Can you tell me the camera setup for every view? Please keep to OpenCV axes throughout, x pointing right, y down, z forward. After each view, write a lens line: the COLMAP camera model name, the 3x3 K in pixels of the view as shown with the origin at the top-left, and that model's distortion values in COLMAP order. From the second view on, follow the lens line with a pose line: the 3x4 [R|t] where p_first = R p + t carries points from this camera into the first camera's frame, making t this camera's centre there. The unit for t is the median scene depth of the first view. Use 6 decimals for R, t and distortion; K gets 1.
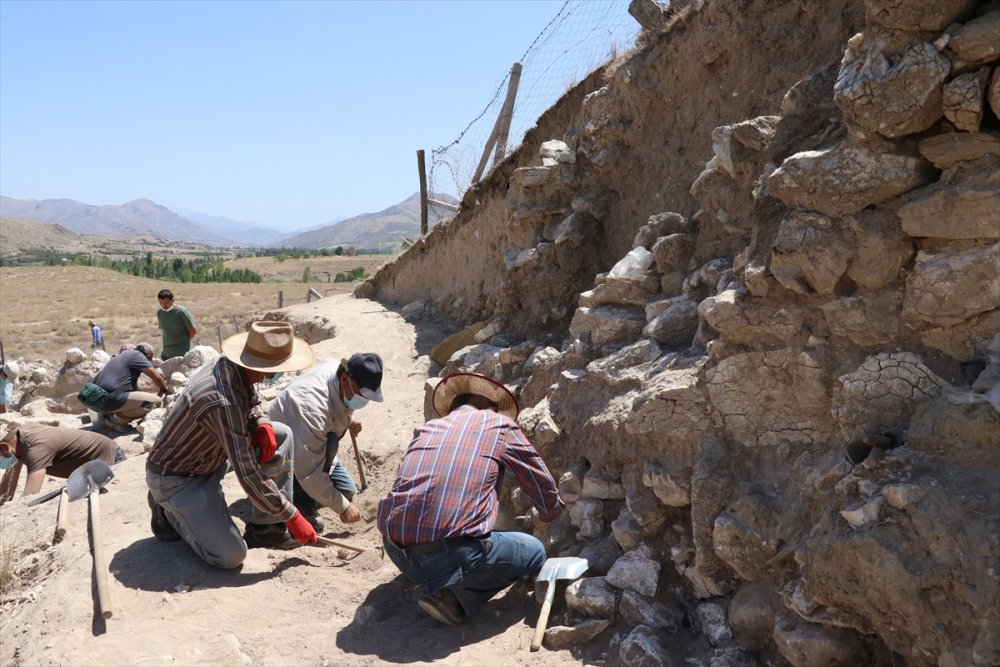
lens RADIAL K [[805.5, 0, 500.0], [0, 805.5, 333.5], [0, 0, 1]] dist [-0.177079, 0.139491]
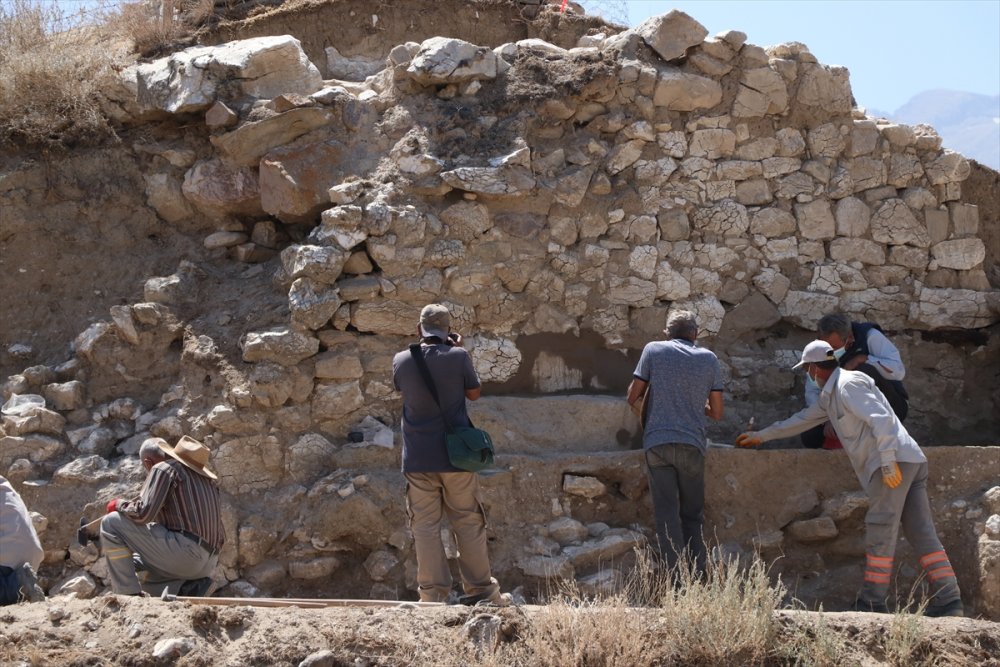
lens RADIAL K [[809.8, 0, 500.0], [0, 809.8, 333.5], [0, 0, 1]] dist [-0.014330, -0.011086]
pose [[0.486882, 0.103697, 0.867291, -1.104527], [0.098893, 0.979999, -0.172690, 0.180393], [-0.867852, 0.169848, 0.466889, -0.453755]]
